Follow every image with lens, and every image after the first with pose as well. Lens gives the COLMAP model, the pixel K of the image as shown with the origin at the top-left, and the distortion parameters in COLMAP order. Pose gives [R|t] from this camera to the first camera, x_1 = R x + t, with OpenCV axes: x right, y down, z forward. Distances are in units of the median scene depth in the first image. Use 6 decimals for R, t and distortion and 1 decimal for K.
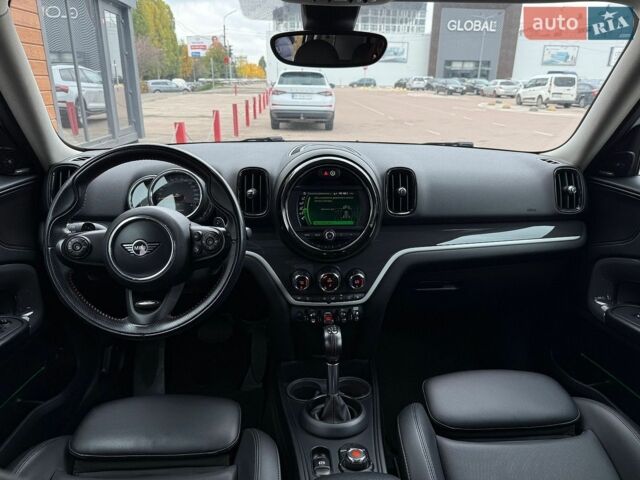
lens RADIAL K [[476.5, 0, 329.0], [0, 476.5, 240.8], [0, 0, 1]] dist [0.045897, -0.072262]
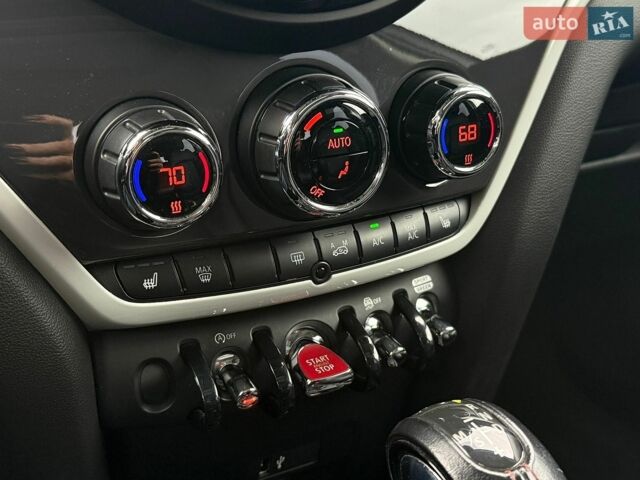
lens RADIAL K [[881.9, 0, 321.9], [0, 881.9, 241.2], [0, 0, 1]] dist [0.101999, 0.000000]
pose [[0.912093, -0.164900, 0.375360, -0.125717], [0.133933, 0.985159, 0.107347, 0.084964], [-0.387491, -0.047637, 0.920642, 0.723268]]
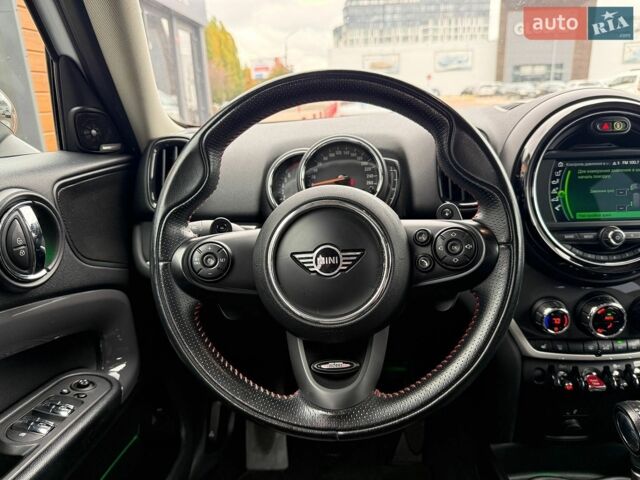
lens RADIAL K [[476.5, 0, 315.6], [0, 476.5, 241.1], [0, 0, 1]] dist [0.045897, -0.072262]
pose [[0.989042, -0.018632, -0.146454, -0.260486], [0.013349, 0.999227, -0.036974, 0.009974], [0.147030, 0.034614, 0.988526, 0.384716]]
